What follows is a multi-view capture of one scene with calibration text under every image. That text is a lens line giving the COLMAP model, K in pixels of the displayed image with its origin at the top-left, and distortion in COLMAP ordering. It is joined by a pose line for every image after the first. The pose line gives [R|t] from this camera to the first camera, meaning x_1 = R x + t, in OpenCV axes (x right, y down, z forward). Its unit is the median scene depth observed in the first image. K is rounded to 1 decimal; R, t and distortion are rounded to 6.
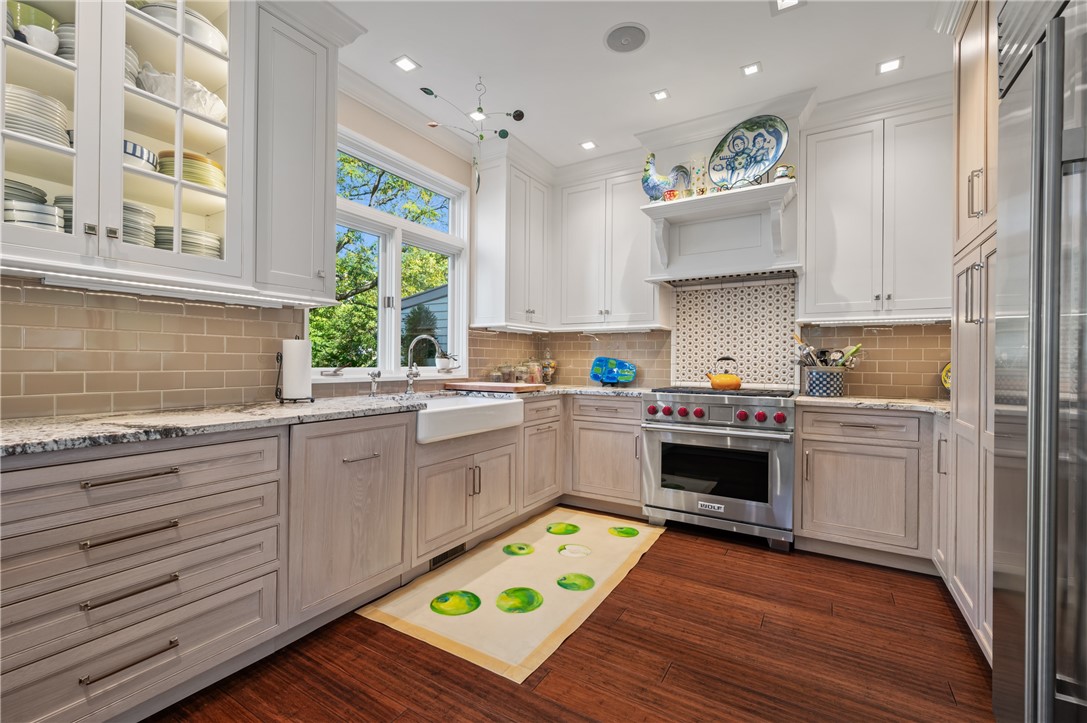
lens RADIAL K [[467.3, 0, 542.7], [0, 467.3, 361.2], [0, 0, 1]] dist [-0.002120, -0.000095]
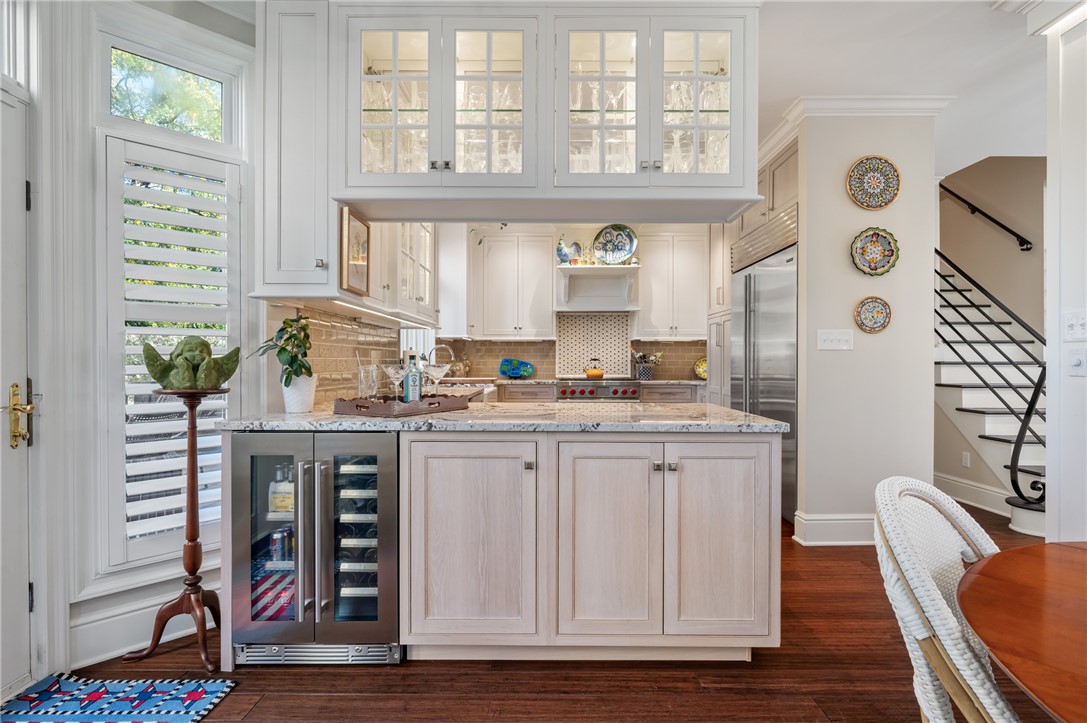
lens RADIAL K [[524.8, 0, 545.7], [0, 524.8, 361.8], [0, 0, 1]] dist [0.010192, 0.000881]
pose [[0.857972, -0.009017, 0.513617, -0.759817], [0.004998, 0.999945, 0.009206, -0.016795], [-0.513672, -0.005332, 0.857970, -0.540127]]
